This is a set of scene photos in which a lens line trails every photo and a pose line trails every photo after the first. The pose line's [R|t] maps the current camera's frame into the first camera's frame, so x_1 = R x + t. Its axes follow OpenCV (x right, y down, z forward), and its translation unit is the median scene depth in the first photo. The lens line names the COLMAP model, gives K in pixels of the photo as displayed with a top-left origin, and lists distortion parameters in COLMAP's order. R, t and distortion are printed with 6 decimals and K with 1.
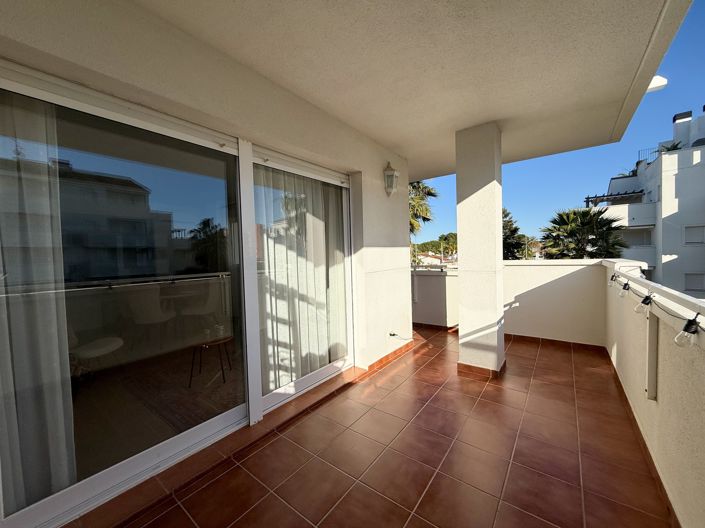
lens RADIAL K [[280.2, 0, 352.5], [0, 280.2, 264.0], [0, 0, 1]] dist [-0.000382, 0.000246]
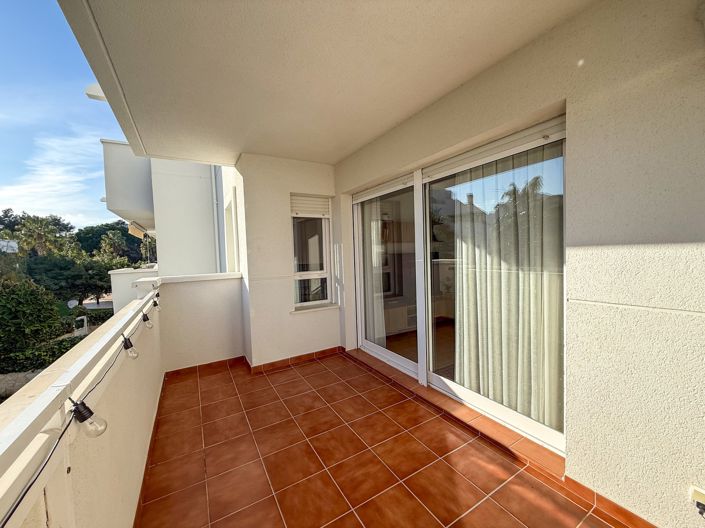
lens RADIAL K [[280.2, 0, 352.5], [0, 280.2, 264.0], [0, 0, 1]] dist [-0.000382, 0.000246]
pose [[-0.377462, 0.081095, -0.922467, 0.975894], [0.013794, 0.996540, 0.081962, -0.114063], [0.925922, 0.018213, -0.377275, 1.215757]]
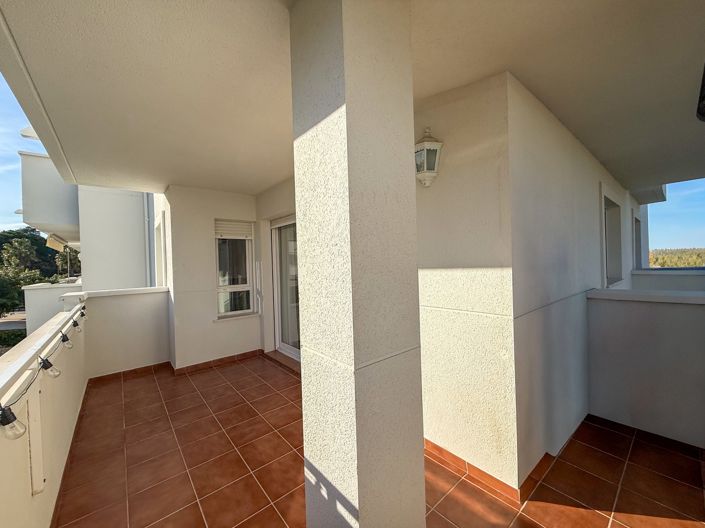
lens RADIAL K [[280.2, 0, 352.5], [0, 280.2, 264.0], [0, 0, 1]] dist [-0.000382, 0.000246]
pose [[-0.216620, 0.040485, -0.975416, 1.269195], [0.004114, 0.999169, 0.040558, -0.161977], [0.976247, 0.004772, -0.216606, 1.610398]]
